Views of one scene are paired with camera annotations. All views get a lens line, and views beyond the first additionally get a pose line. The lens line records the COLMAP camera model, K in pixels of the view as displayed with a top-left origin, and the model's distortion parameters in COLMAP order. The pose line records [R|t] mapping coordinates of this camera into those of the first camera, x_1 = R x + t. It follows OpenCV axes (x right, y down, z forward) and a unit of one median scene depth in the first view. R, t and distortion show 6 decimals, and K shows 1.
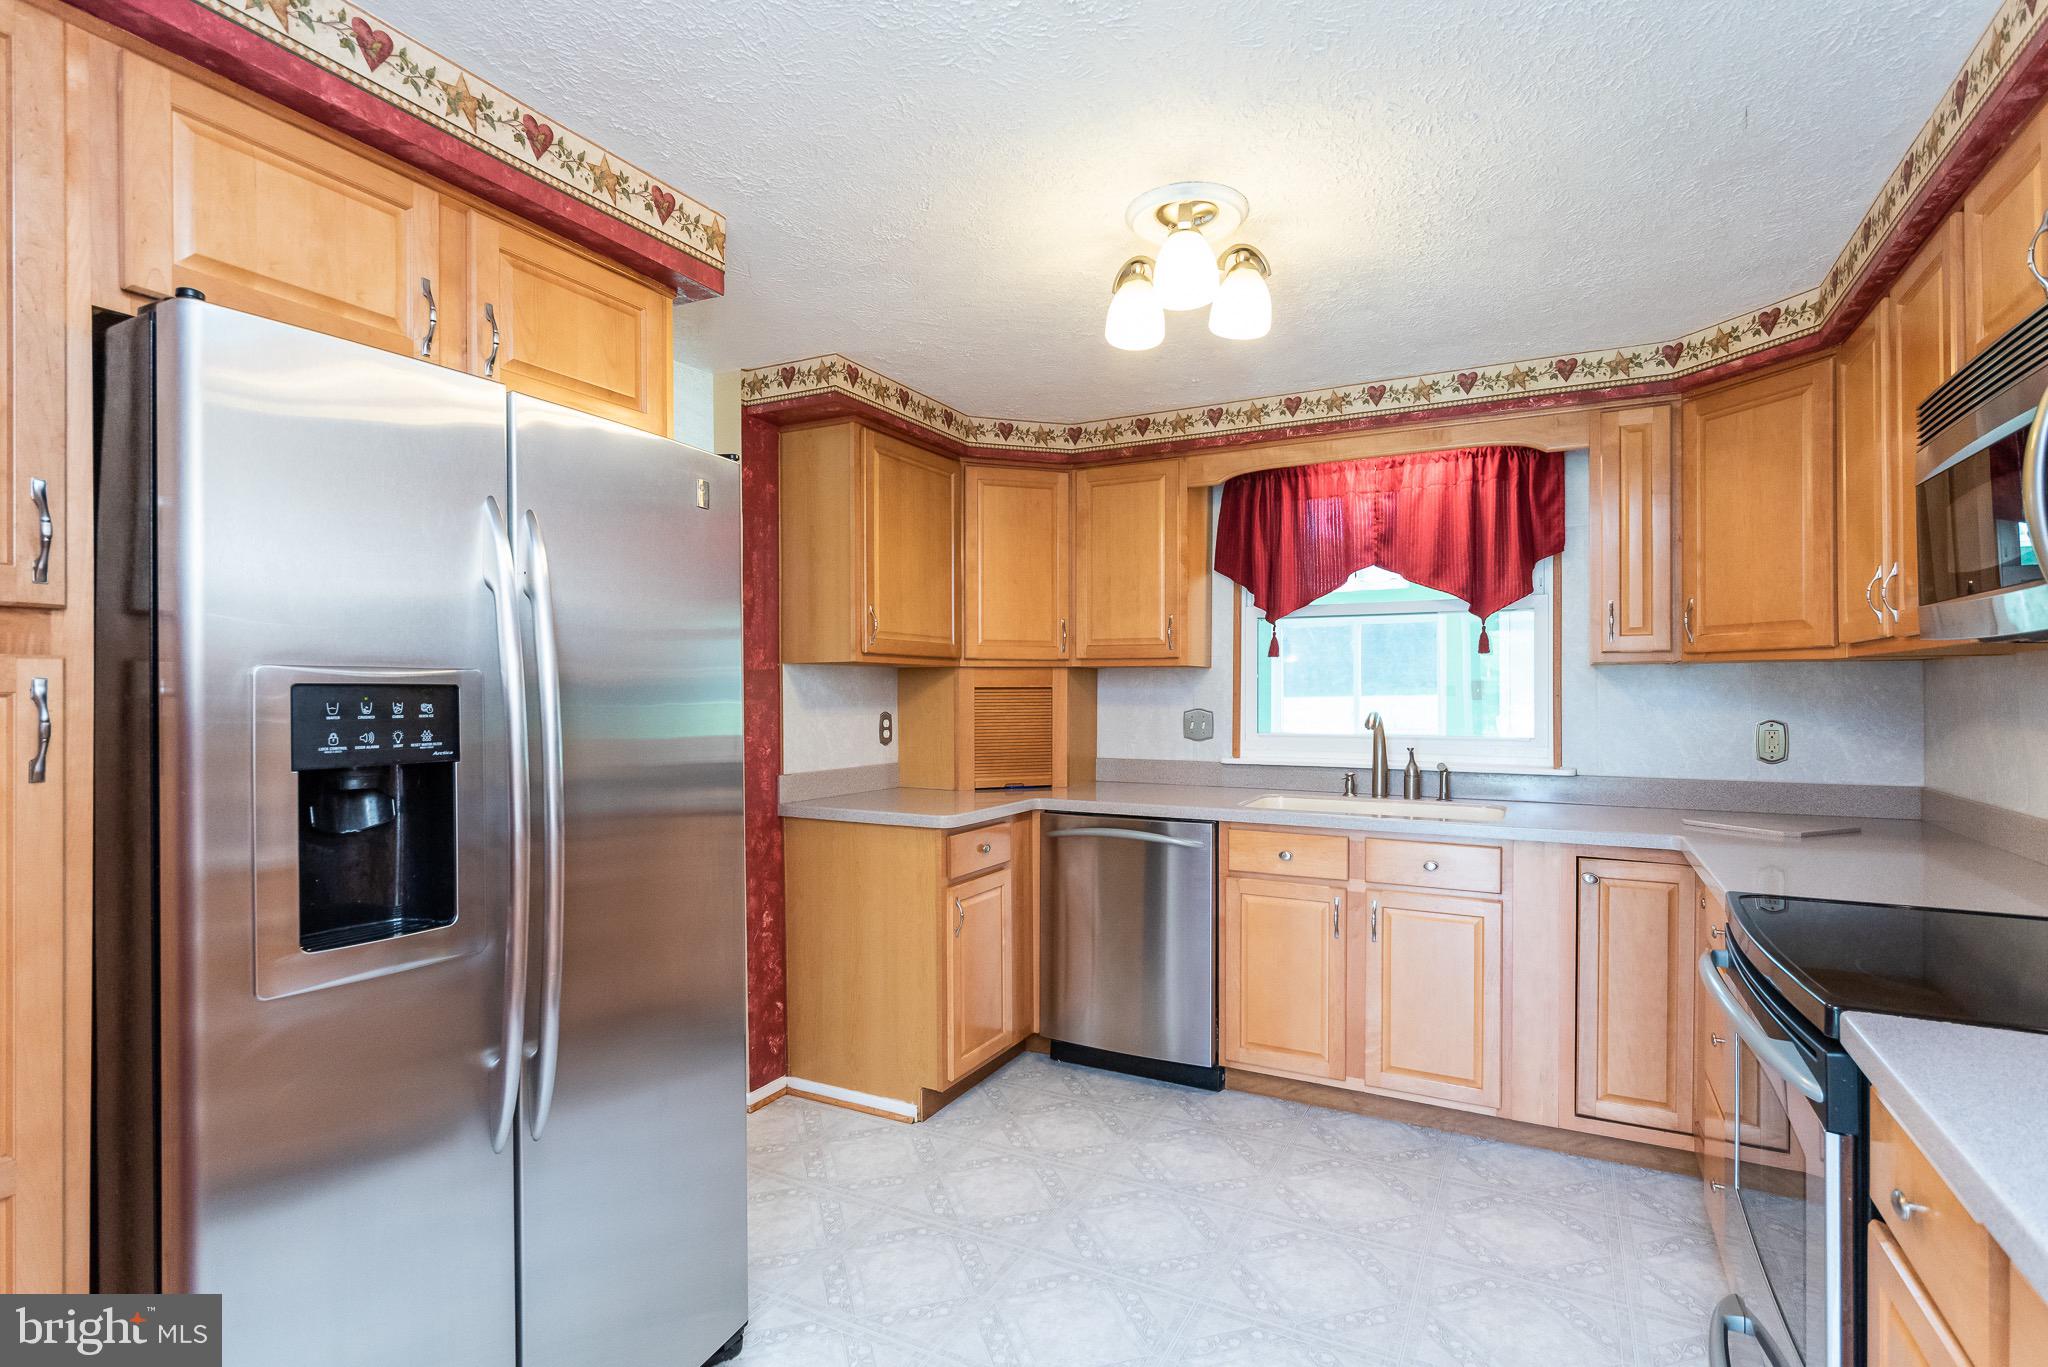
lens RADIAL K [[959.6, 0, 1033.5], [0, 959.6, 693.8], [0, 0, 1]] dist [-0.002438, -0.000349]
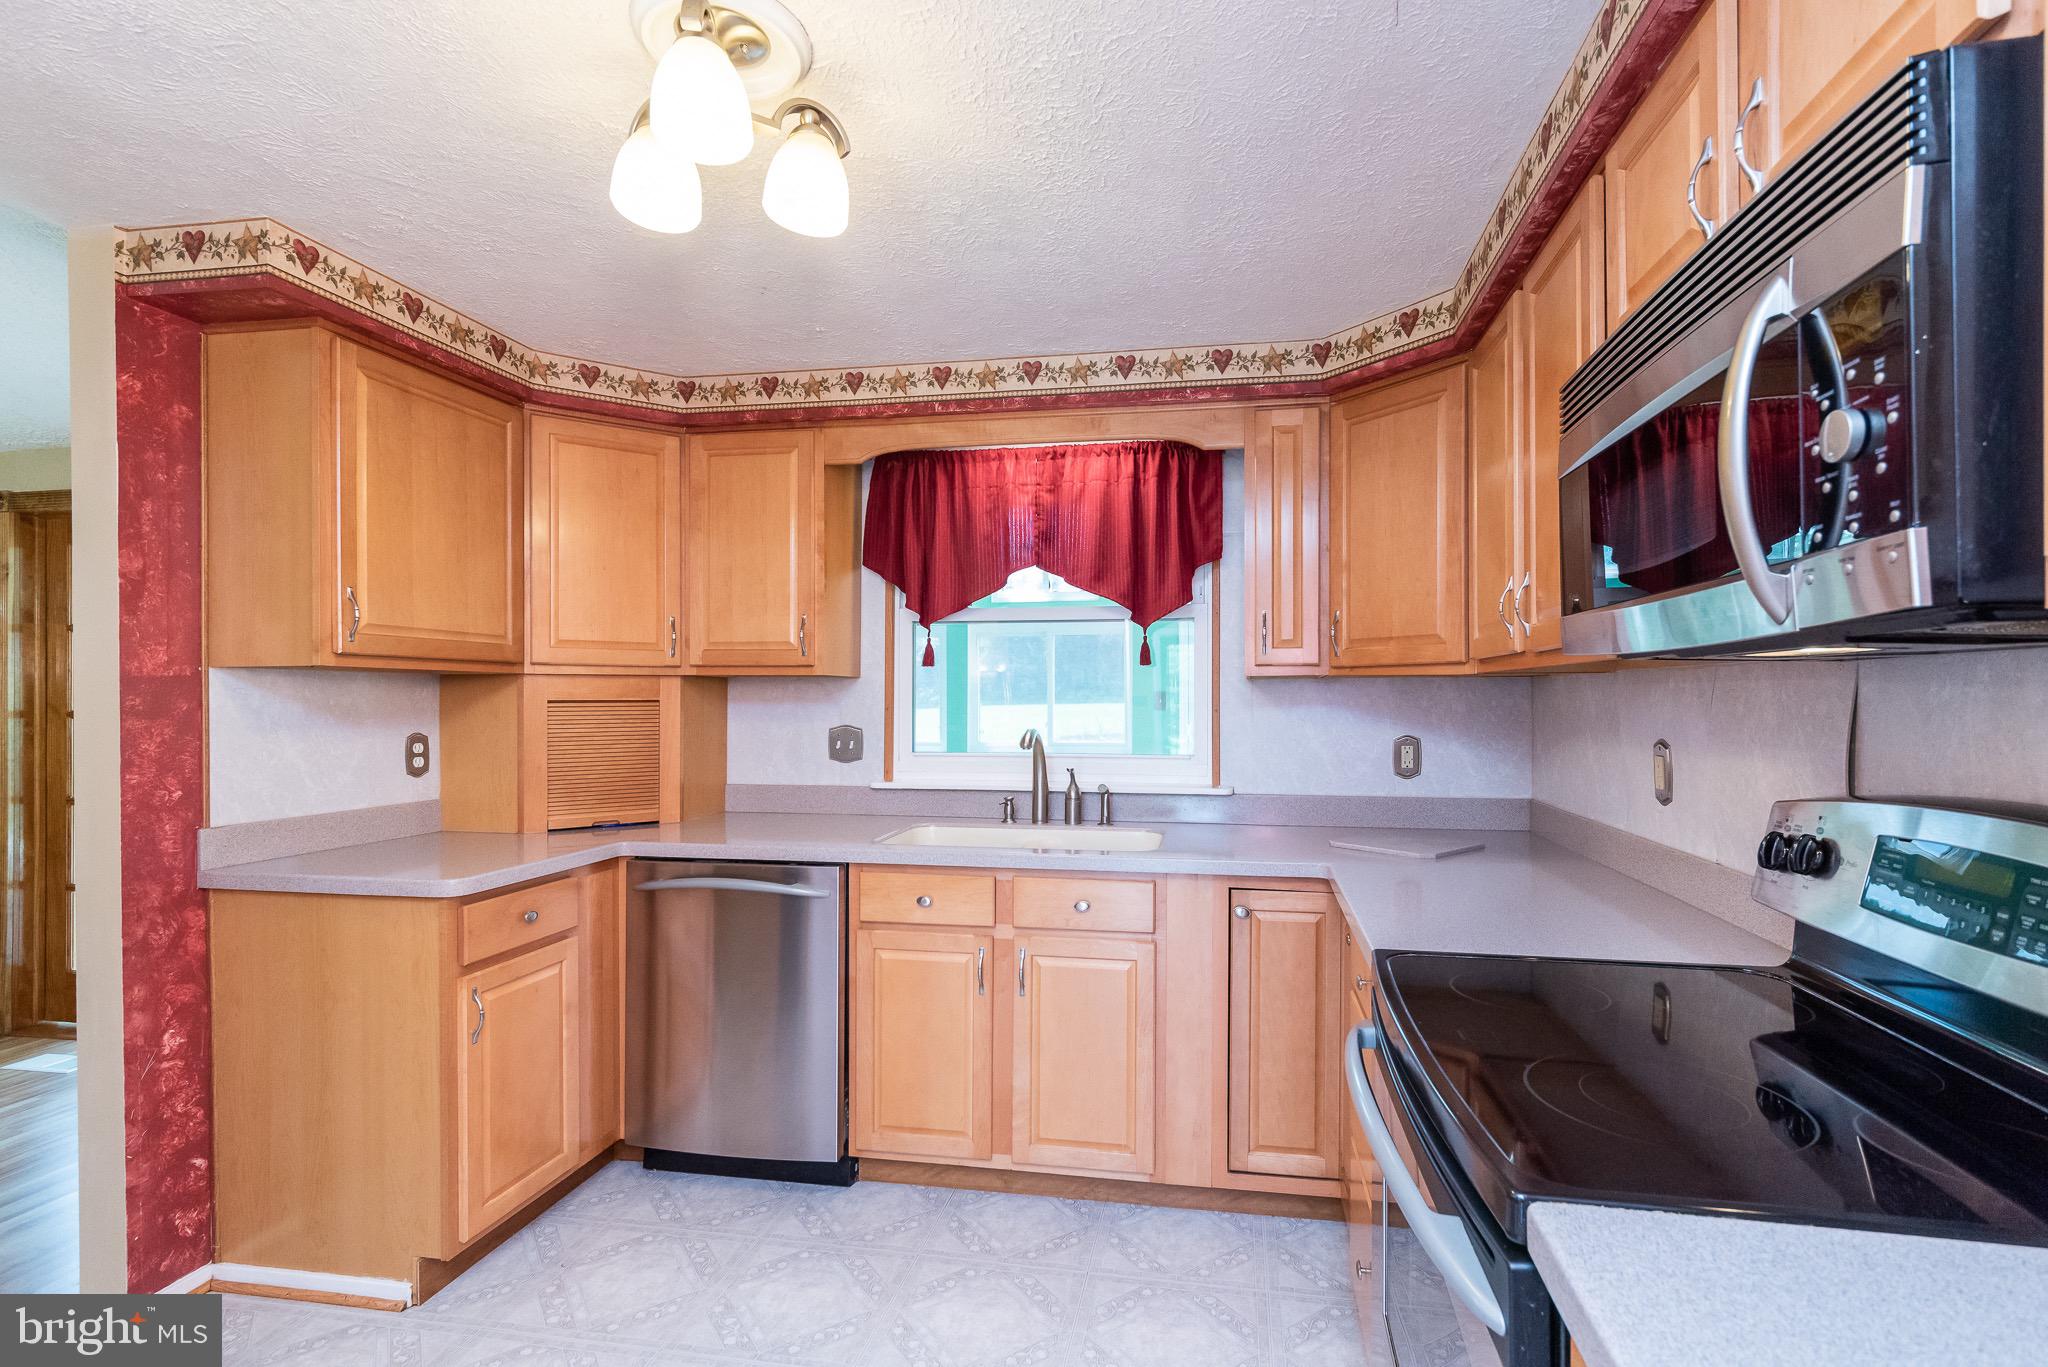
lens RADIAL K [[939.4, 0, 1057.2], [0, 939.4, 703.3], [0, 0, 1]] dist [0.005198, -0.000740]
pose [[0.952159, -0.000132, 0.305602, 0.116222], [-0.000430, 0.999998, 0.001774, -0.007091], [-0.305602, -0.001821, 0.952158, 0.167899]]
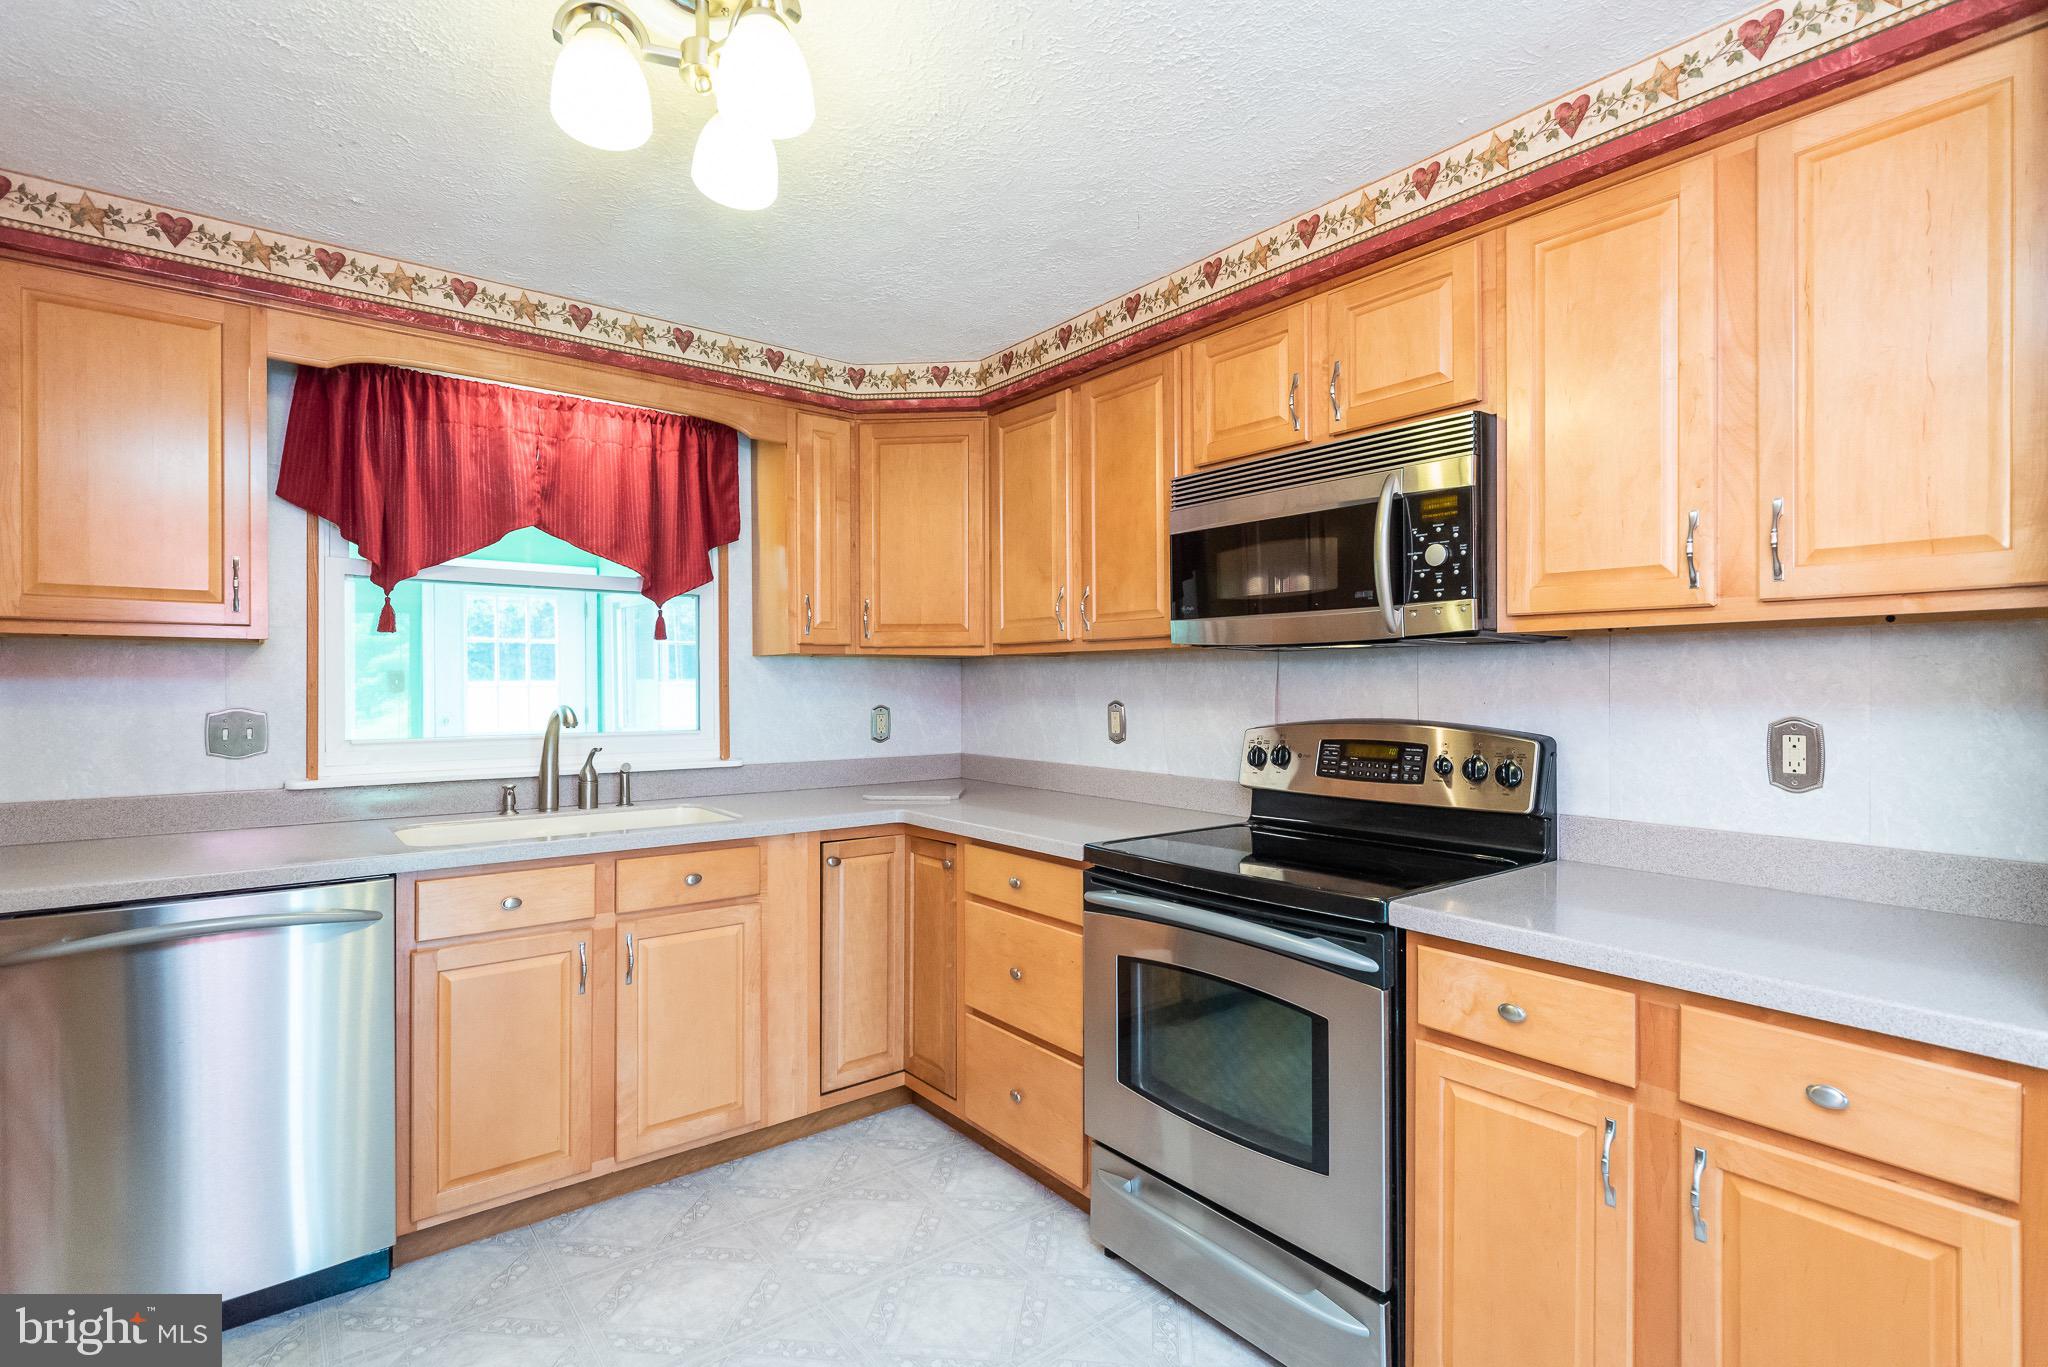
lens RADIAL K [[969.8, 0, 1029.1], [0, 969.8, 690.2], [0, 0, 1]] dist [-0.003263, -0.000093]
pose [[0.407963, -0.004509, 0.912987, -0.244340], [0.002053, 0.999990, 0.004022, 0.003034], [-0.912996, 0.000233, 0.407968, 0.319750]]
